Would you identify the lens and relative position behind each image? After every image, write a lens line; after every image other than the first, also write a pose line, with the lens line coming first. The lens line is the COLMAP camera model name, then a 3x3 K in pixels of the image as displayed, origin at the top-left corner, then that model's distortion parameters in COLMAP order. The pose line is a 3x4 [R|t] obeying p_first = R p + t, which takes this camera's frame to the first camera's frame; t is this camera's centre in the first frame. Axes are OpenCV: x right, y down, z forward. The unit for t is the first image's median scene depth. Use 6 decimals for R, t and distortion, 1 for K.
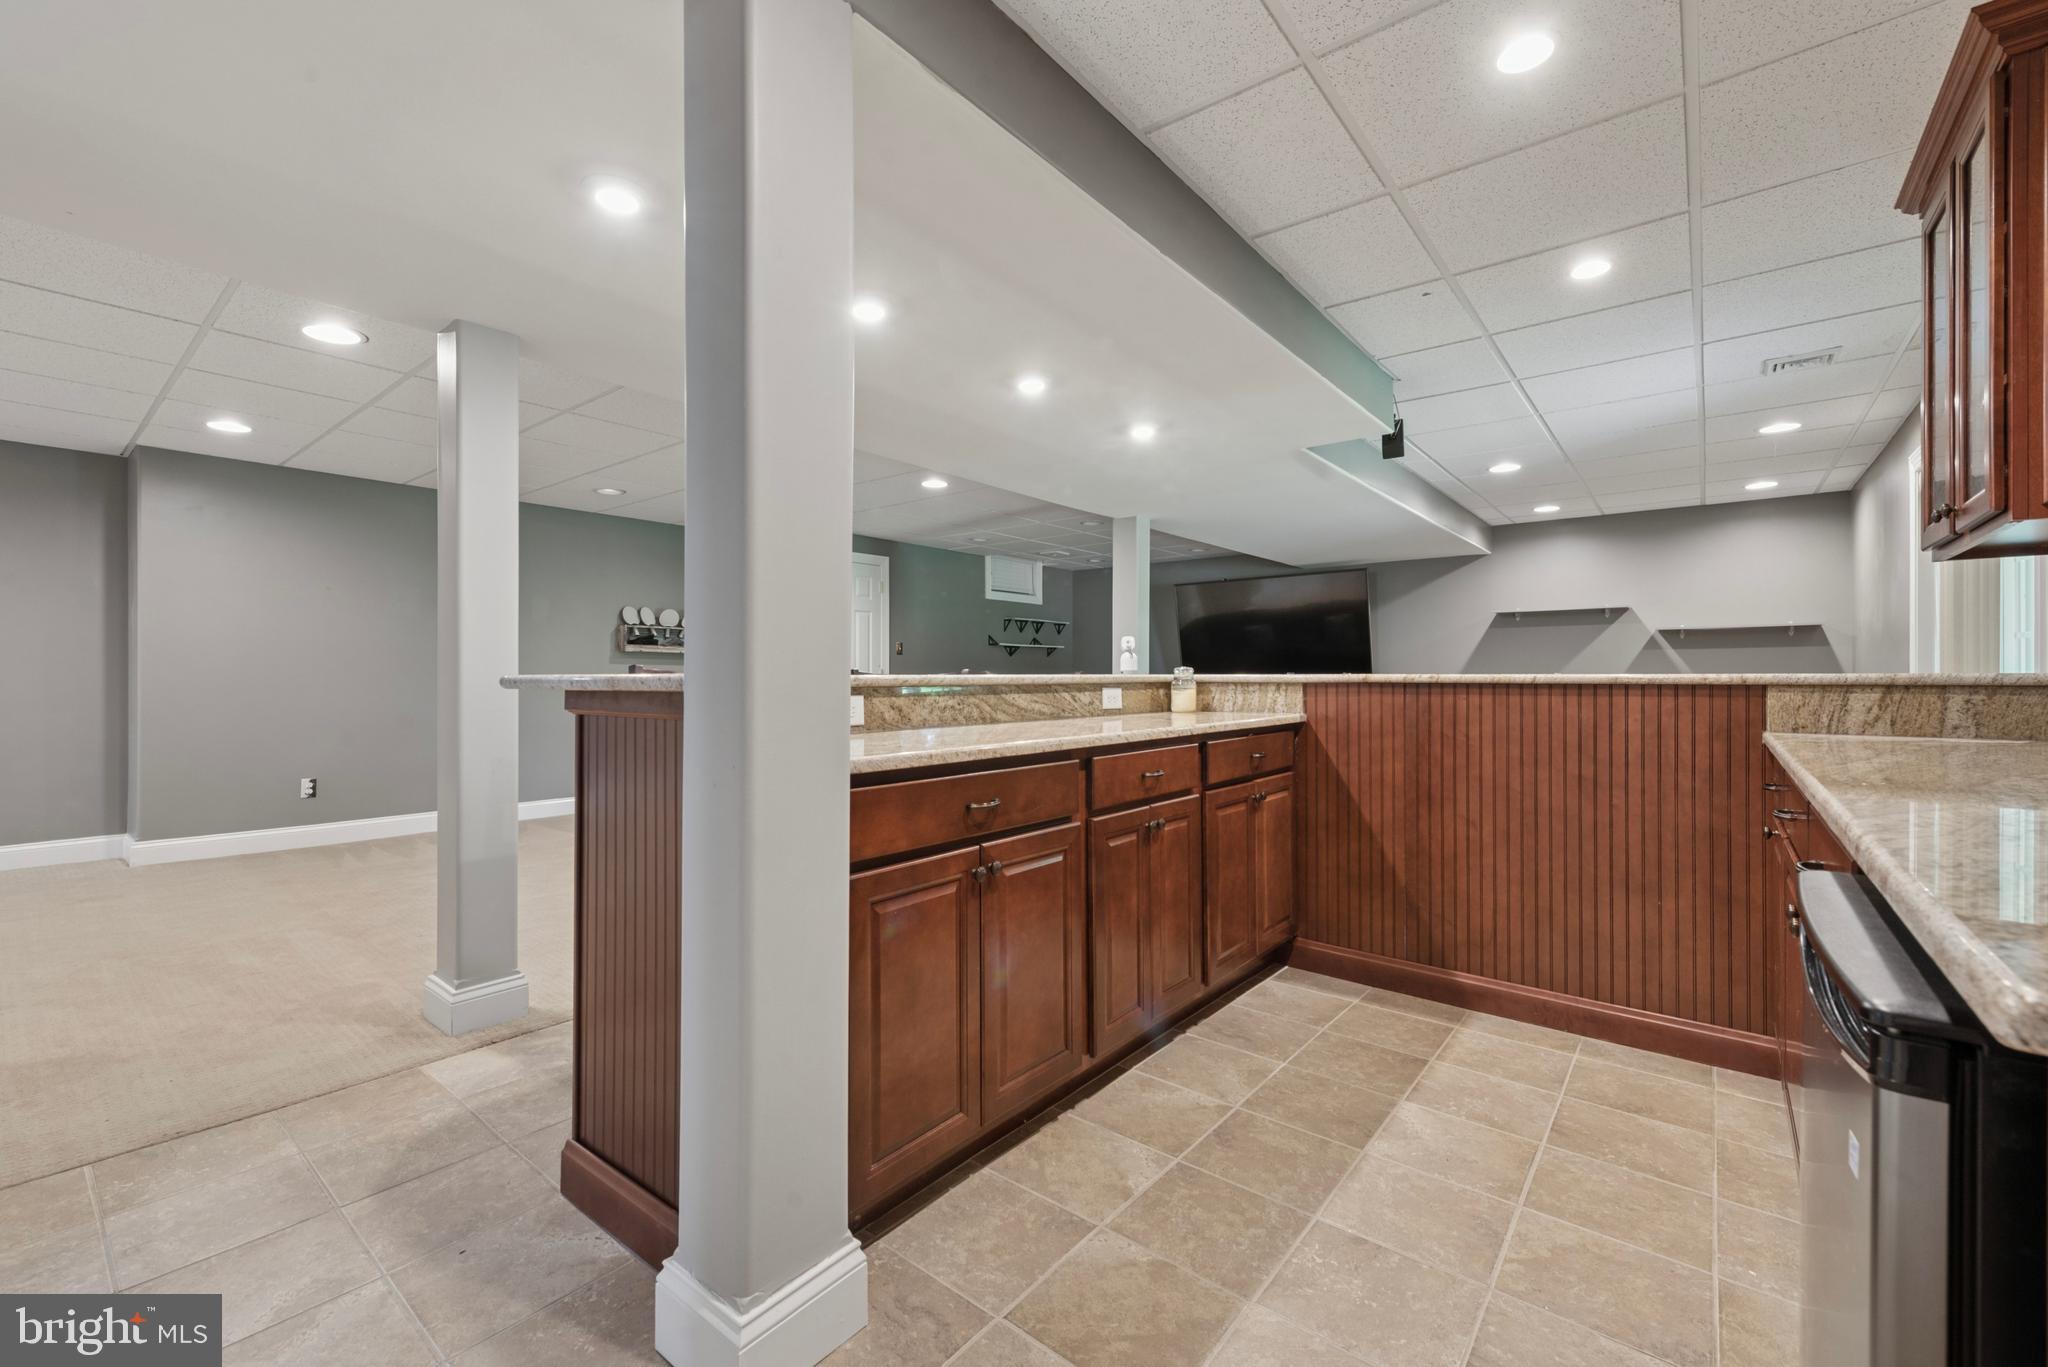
lens RADIAL K [[811.8, 0, 1026.3], [0, 811.8, 671.8], [0, 0, 1]] dist [0.004663, 0.000089]
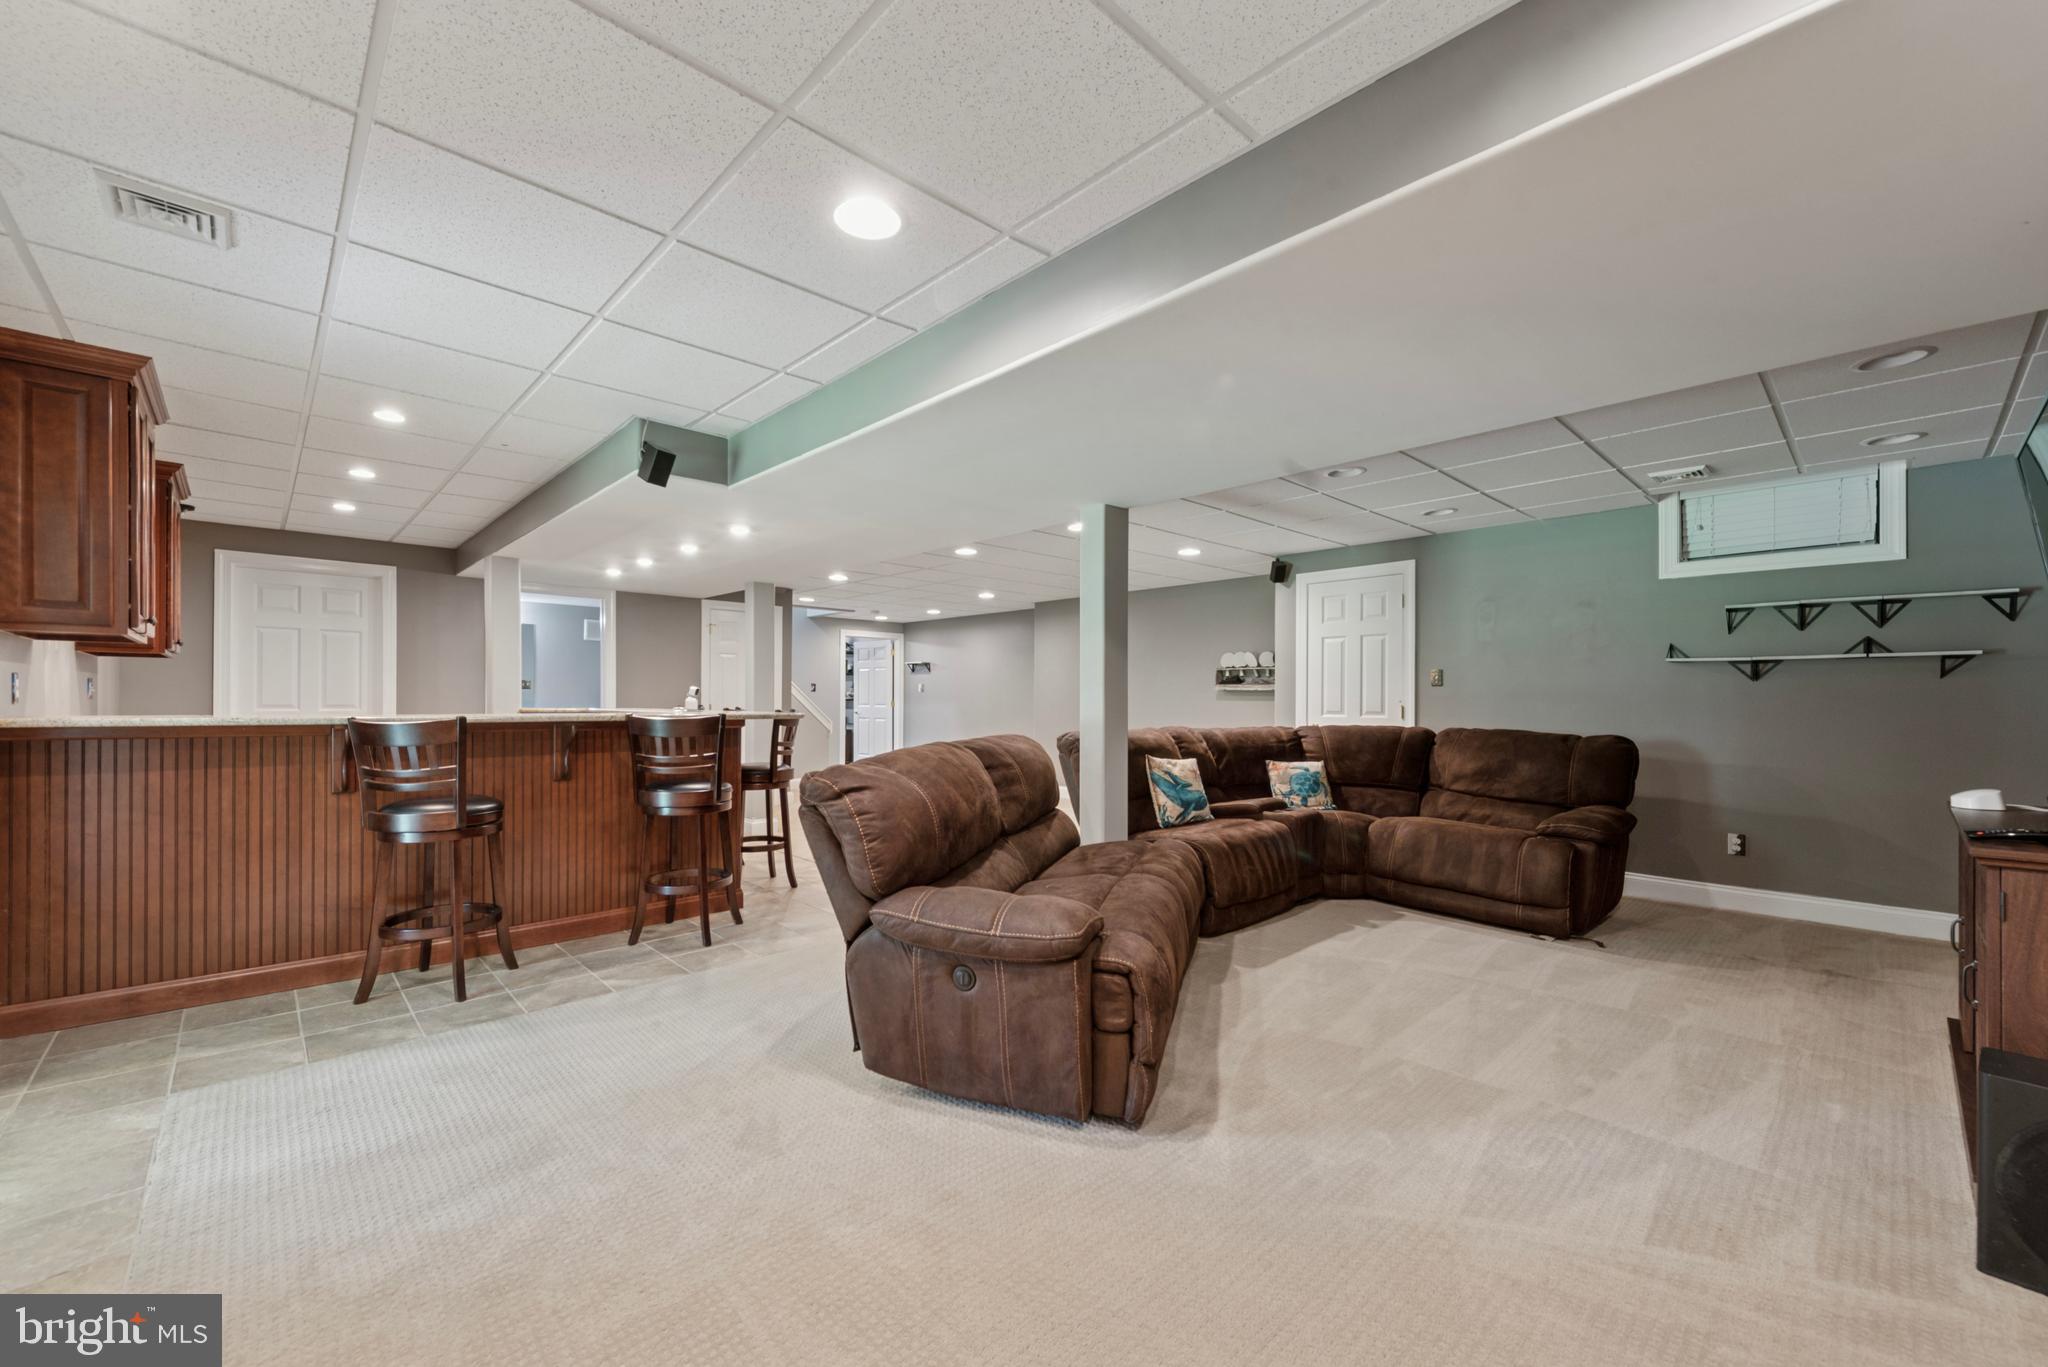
lens RADIAL K [[811.8, 0, 1028.0], [0, 811.8, 699.3], [0, 0, 1]] dist [0.004663, 0.000089]
pose [[-0.145030, -0.002788, -0.989423, 0.752310], [-0.004321, 0.999988, -0.002185, -0.007219], [0.989418, 0.003958, -0.145040, 0.888523]]
